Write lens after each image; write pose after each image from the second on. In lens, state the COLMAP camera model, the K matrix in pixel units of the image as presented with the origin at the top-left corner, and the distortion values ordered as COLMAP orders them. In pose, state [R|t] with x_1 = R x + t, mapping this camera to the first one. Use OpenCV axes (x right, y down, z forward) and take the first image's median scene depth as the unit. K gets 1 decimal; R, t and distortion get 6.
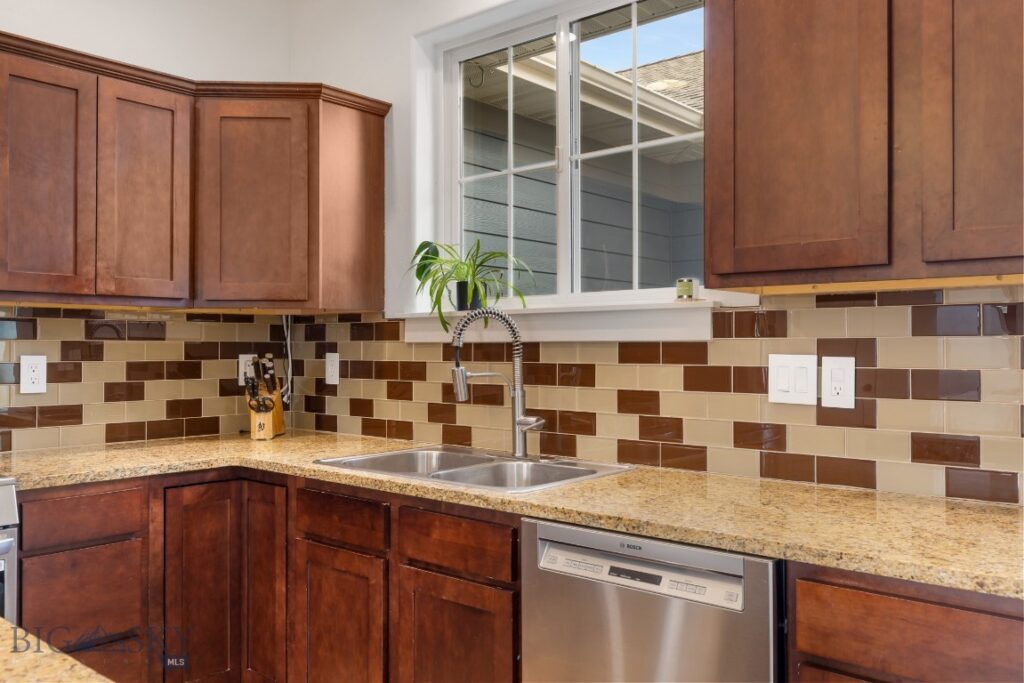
lens RADIAL K [[846.1, 0, 510.5], [0, 846.1, 339.7], [0, 0, 1]] dist [0.002610, 0.001063]
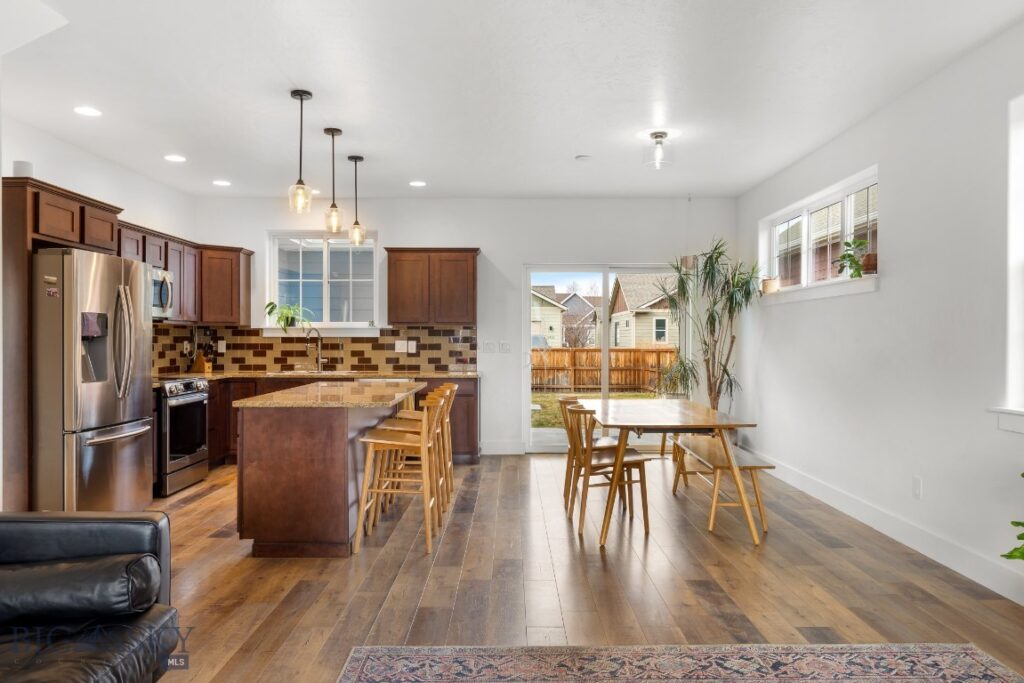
lens RADIAL K [[720.1, 0, 514.5], [0, 720.1, 342.7], [0, 0, 1]] dist [0.007312, 0.001120]
pose [[0.754817, -0.004255, 0.655922, -1.375183], [-0.007443, 0.999859, 0.015052, -0.025325], [-0.655894, -0.016244, 0.754678, -1.784776]]
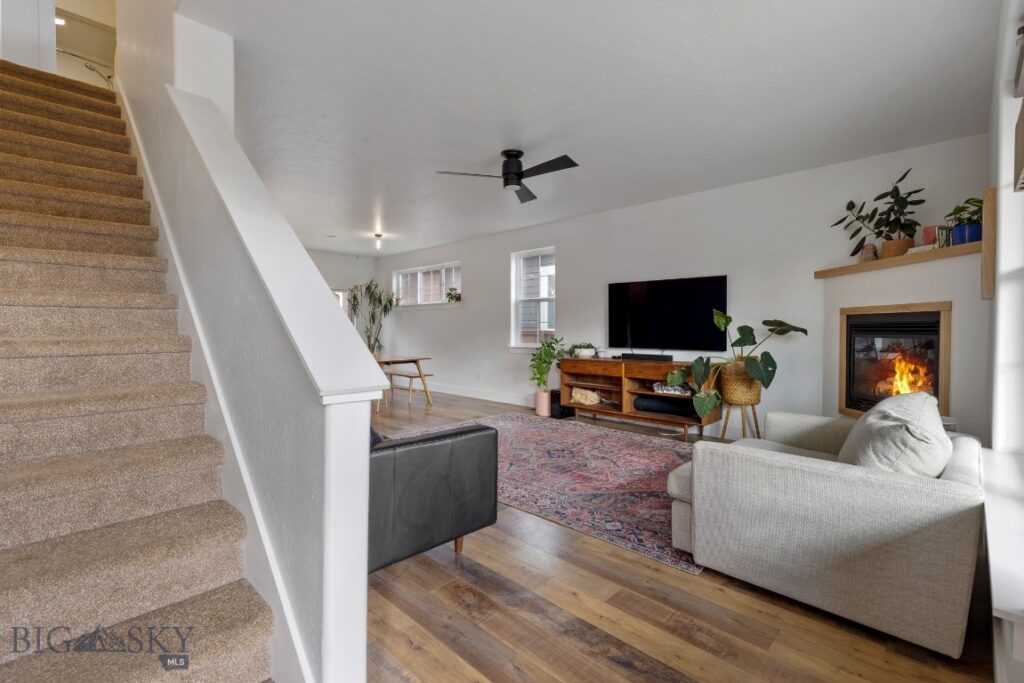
lens RADIAL K [[463.0, 0, 517.7], [0, 463.0, 330.7], [0, 0, 1]] dist [0.002198, -0.000074]
pose [[0.062335, -0.017875, 0.997895, -2.670580], [-0.008773, 0.999791, 0.018457, -0.043666], [-0.998017, -0.009905, 0.062165, -1.583012]]
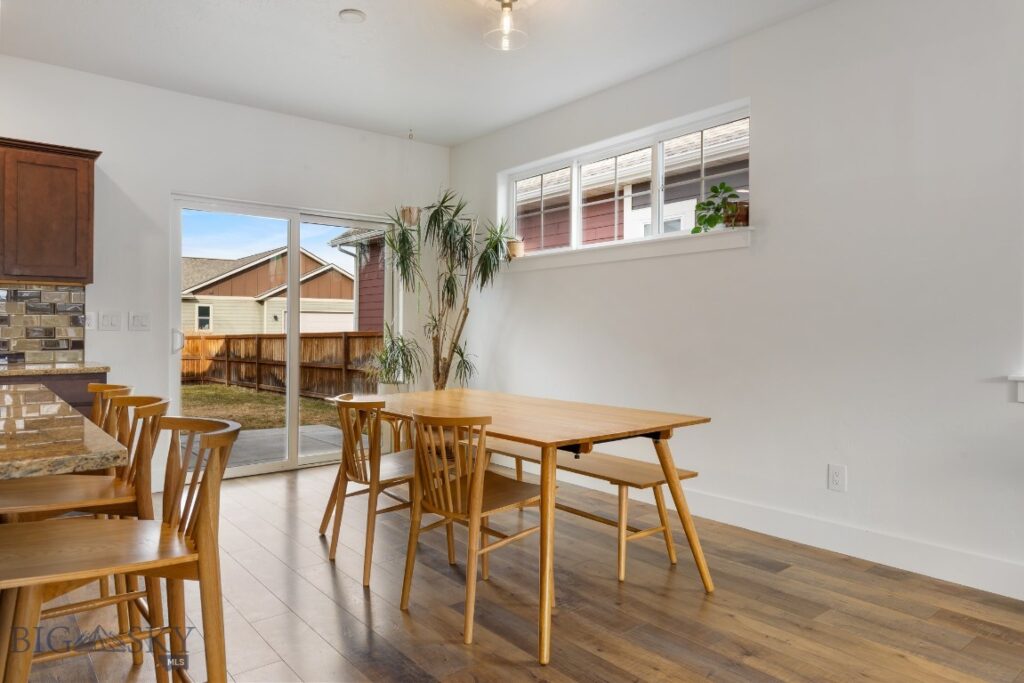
lens RADIAL K [[654.0, 0, 515.1], [0, 654.0, 328.8], [0, 0, 1]] dist [0.001165, 0.003325]
pose [[0.172078, -0.000185, 0.985083, -0.927302], [-0.010928, 0.999938, 0.002097, 0.045222], [-0.985023, -0.011126, 0.172065, -0.711852]]
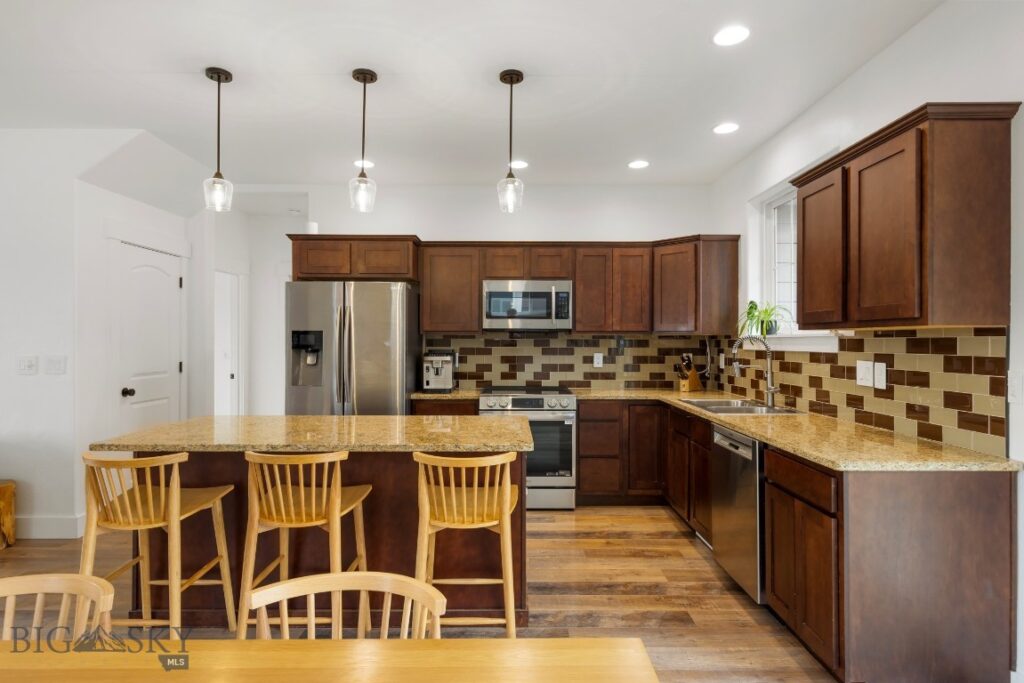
lens RADIAL K [[557.4, 0, 510.6], [0, 557.4, 344.8], [0, 0, 1]] dist [0.000294, -0.000100]
pose [[0.654570, 0.005160, -0.755984, 0.682806], [0.006678, 0.999898, 0.012606, -0.037320], [0.755972, -0.013300, 0.654469, -0.424473]]
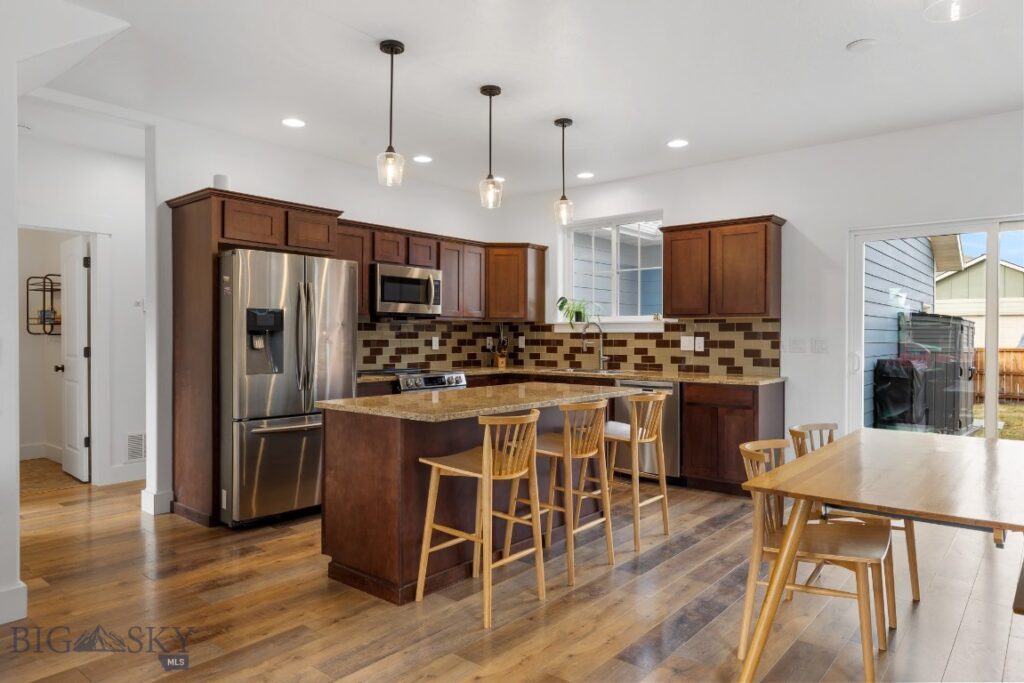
lens RADIAL K [[654.0, 0, 509.4], [0, 654.0, 340.2], [0, 0, 1]] dist [0.001165, 0.003325]
pose [[0.999868, 0.000577, 0.016213, -0.391842], [-0.000869, 0.999837, 0.018027, -0.013120], [-0.016200, -0.018039, 0.999706, -1.484895]]
